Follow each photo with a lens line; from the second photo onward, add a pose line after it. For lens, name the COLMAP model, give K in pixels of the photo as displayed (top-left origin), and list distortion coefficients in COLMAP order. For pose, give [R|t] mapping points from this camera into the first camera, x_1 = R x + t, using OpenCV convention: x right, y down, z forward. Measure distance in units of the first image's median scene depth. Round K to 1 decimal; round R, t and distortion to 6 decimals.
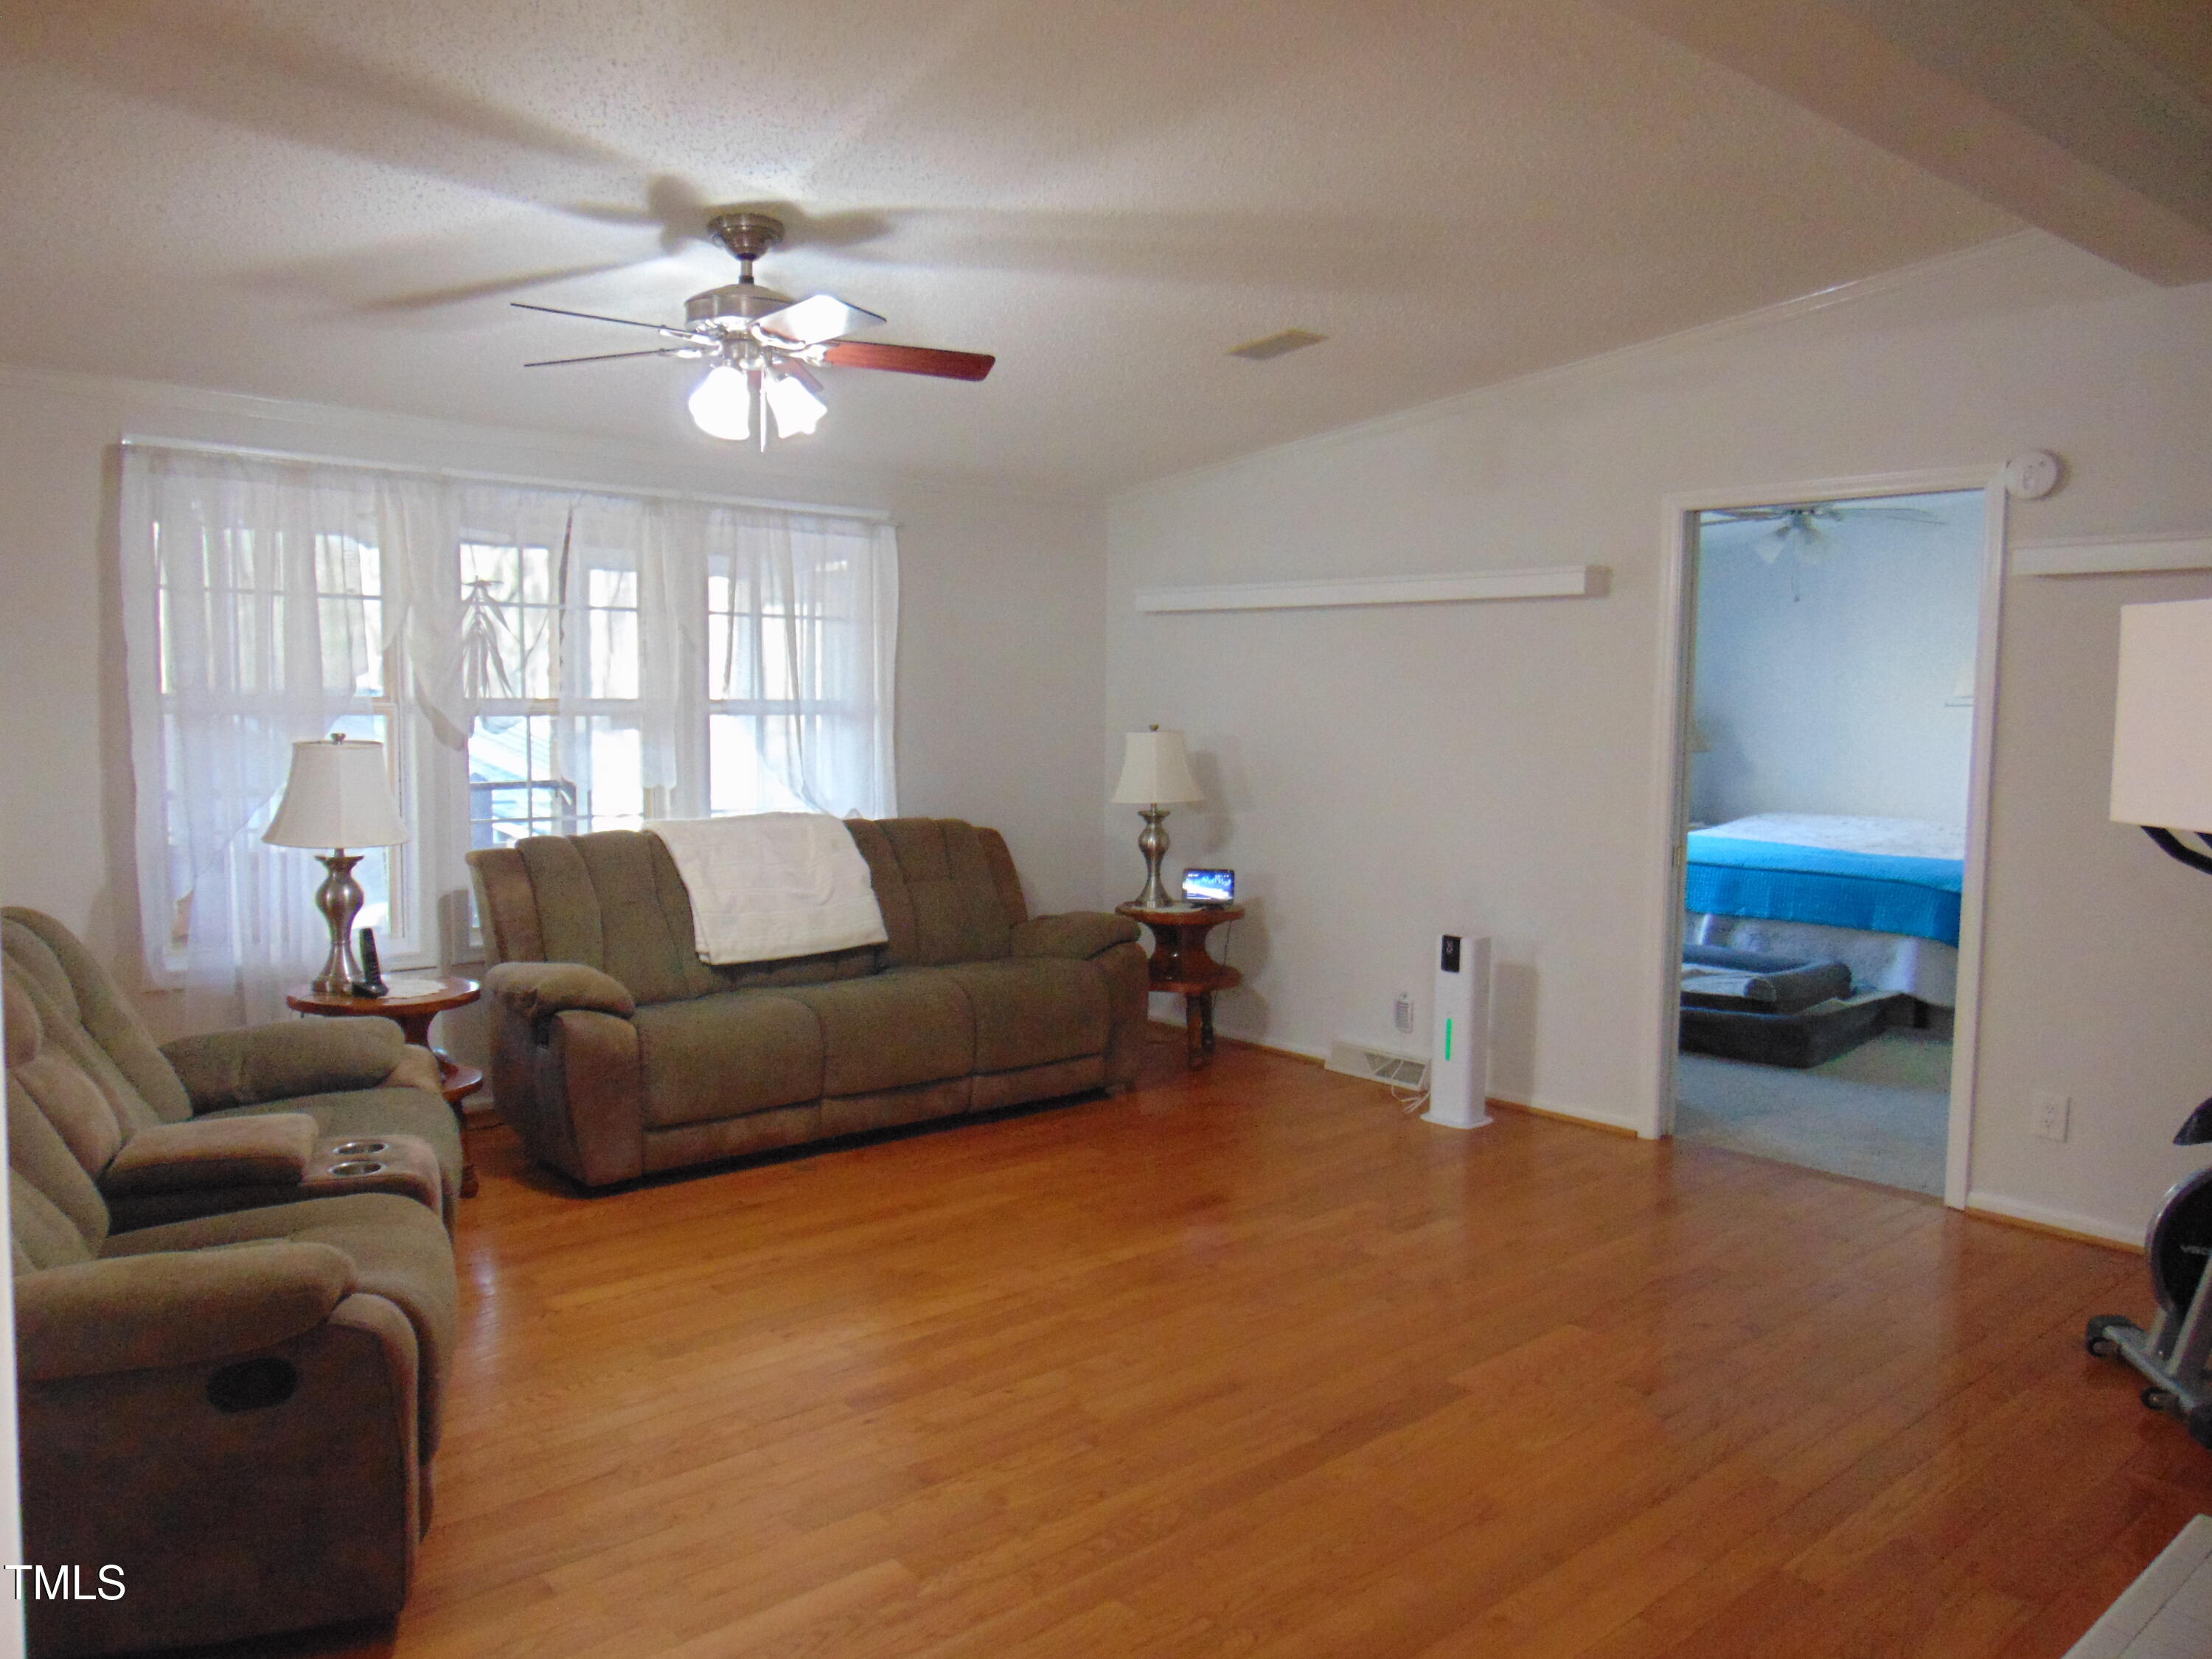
lens RADIAL K [[1673.2, 0, 1106.0], [0, 1673.2, 829.5], [0, 0, 1]] dist [-0.005170, 0.004213]
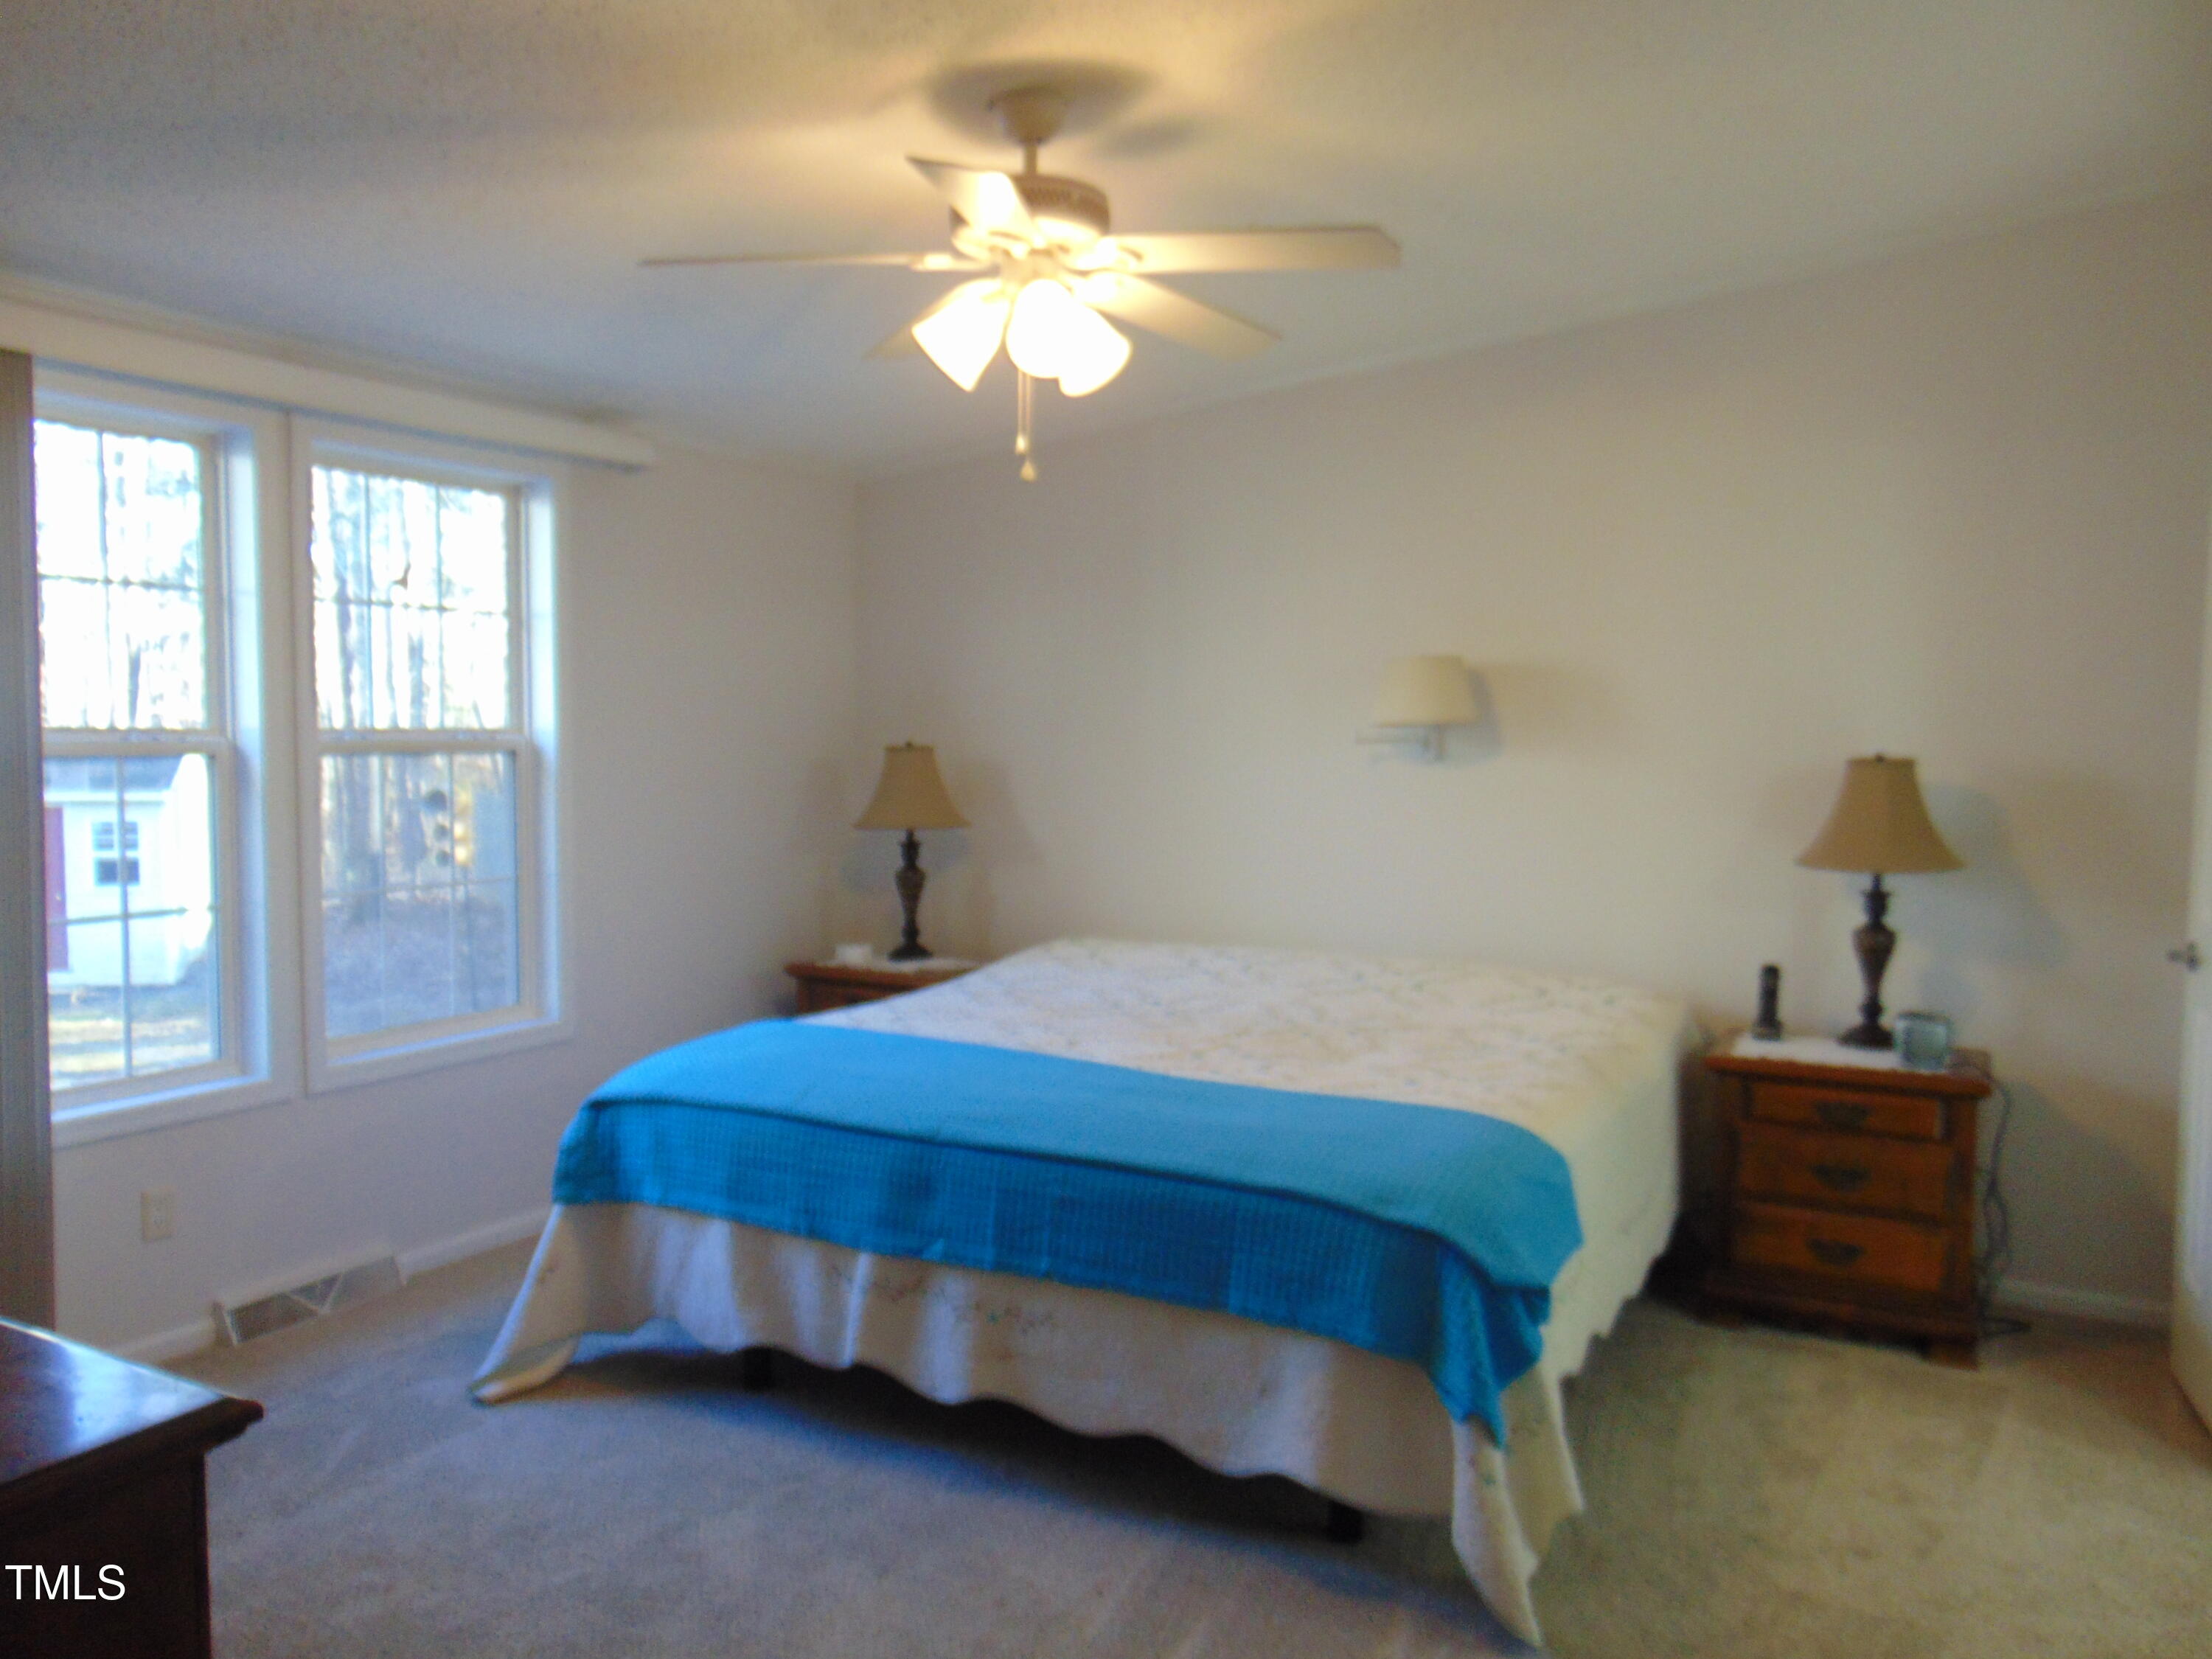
lens RADIAL K [[1673.2, 0, 1106.0], [0, 1673.2, 829.5], [0, 0, 1]] dist [-0.005170, 0.004213]
pose [[0.945997, -0.031339, 0.322658, 0.295769], [0.037386, 0.999222, -0.012559, -0.046654], [-0.322013, 0.023944, 0.946432, 0.609039]]
